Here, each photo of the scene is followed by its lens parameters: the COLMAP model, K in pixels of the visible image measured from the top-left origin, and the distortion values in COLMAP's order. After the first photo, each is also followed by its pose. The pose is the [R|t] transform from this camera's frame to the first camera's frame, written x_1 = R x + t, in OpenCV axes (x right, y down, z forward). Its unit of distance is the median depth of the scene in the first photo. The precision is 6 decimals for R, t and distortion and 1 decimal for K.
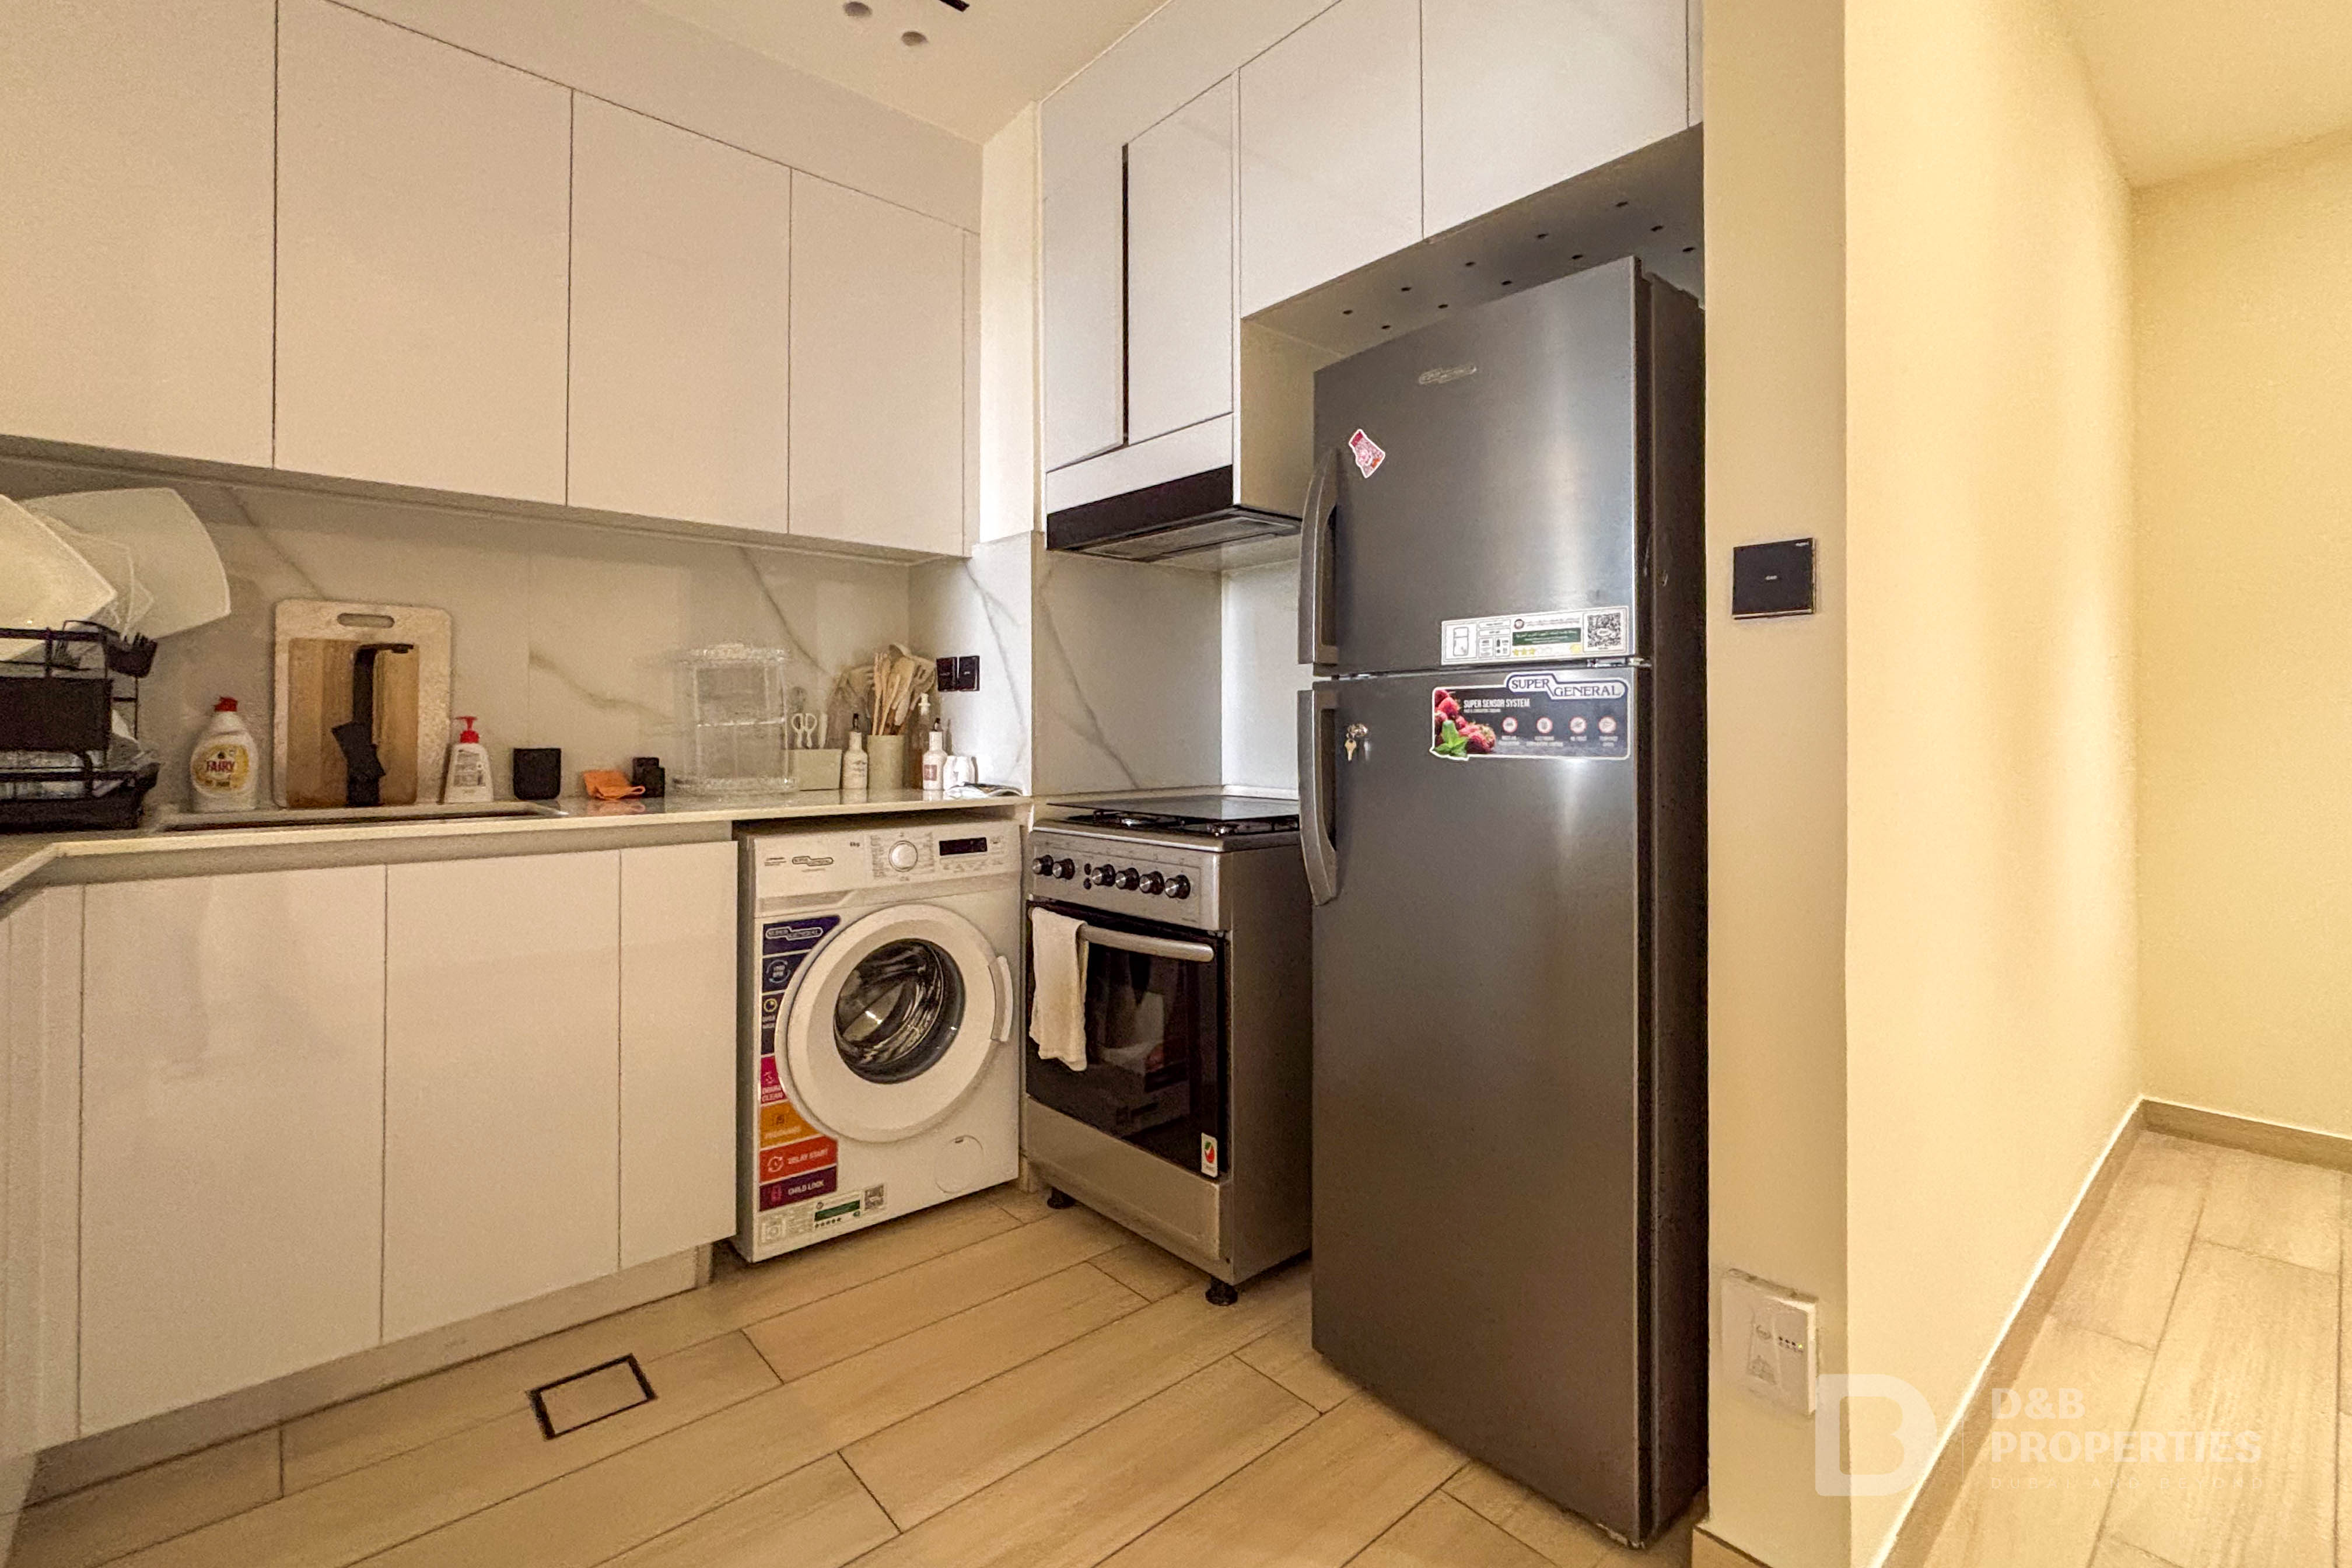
lens RADIAL K [[971.8, 0, 1169.0], [0, 971.8, 728.3], [0, 0, 1]] dist [-0.014582, -0.000326]
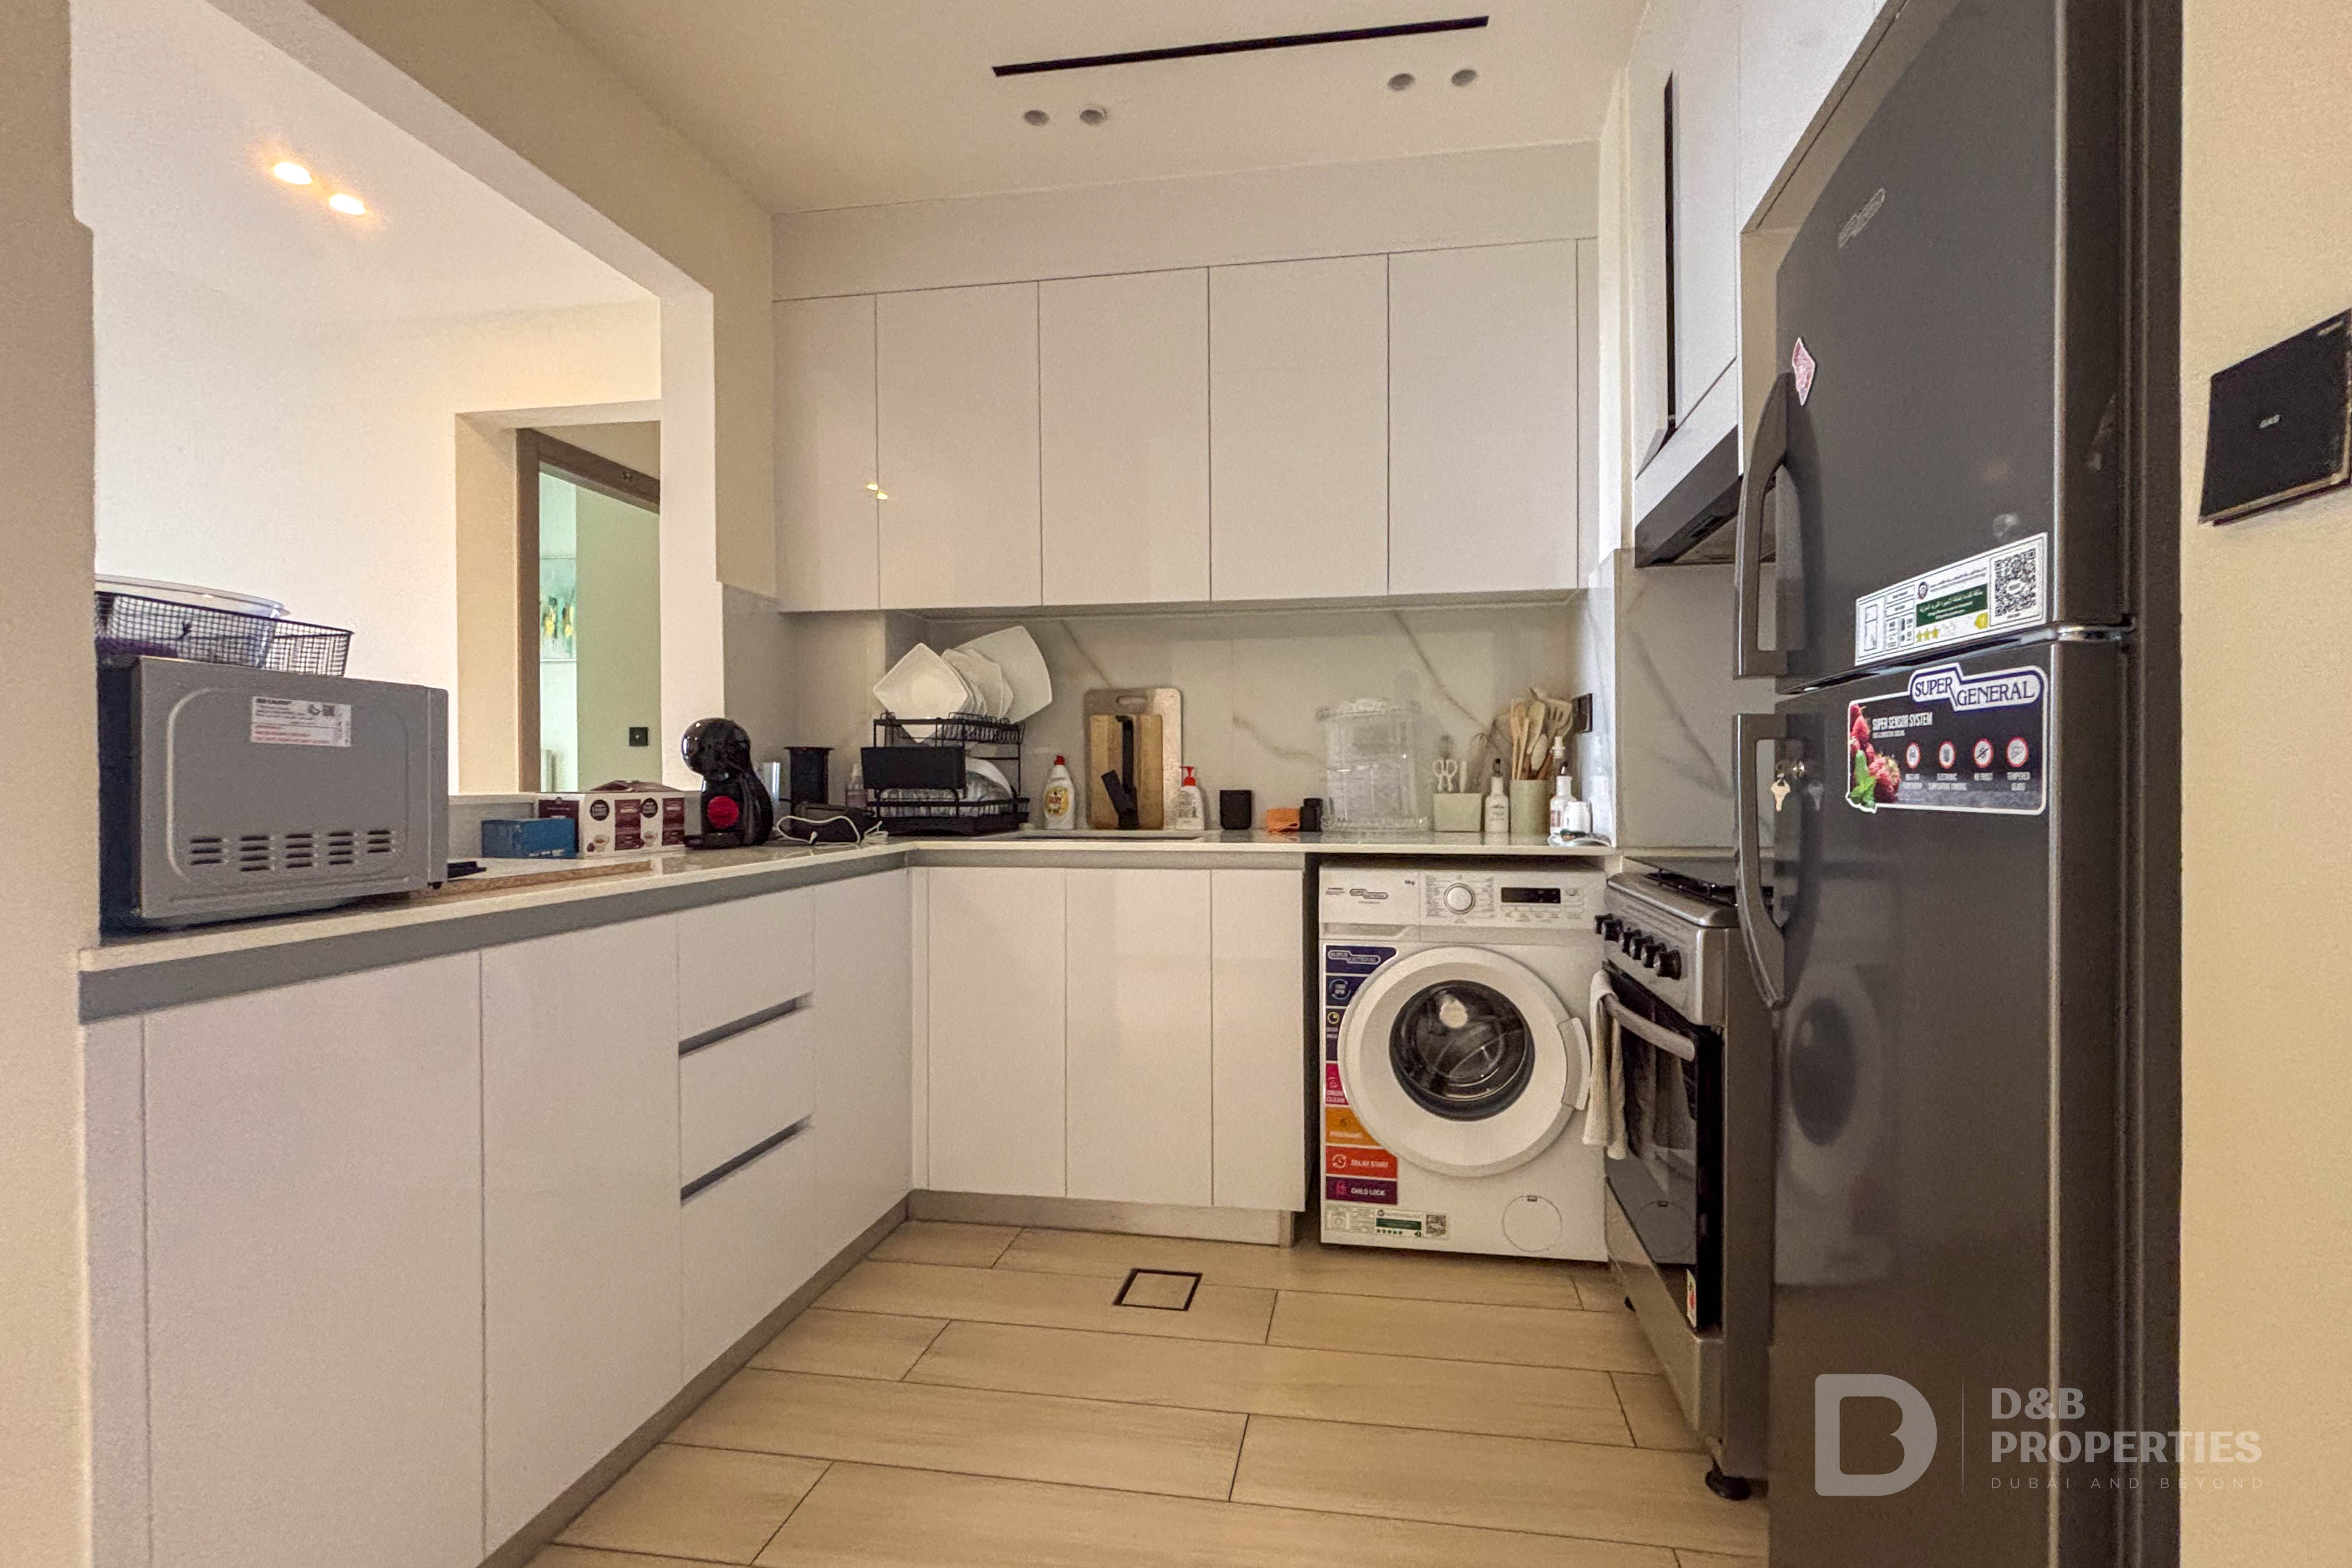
lens RADIAL K [[924.5, 0, 1176.0], [0, 924.5, 784.0], [0, 0, 1]] dist [0.002255, -0.000100]
pose [[0.674302, 0.001419, -0.738454, 0.257162], [0.005362, 0.999962, 0.006818, 0.004402], [0.738436, -0.008557, 0.674269, 0.138469]]
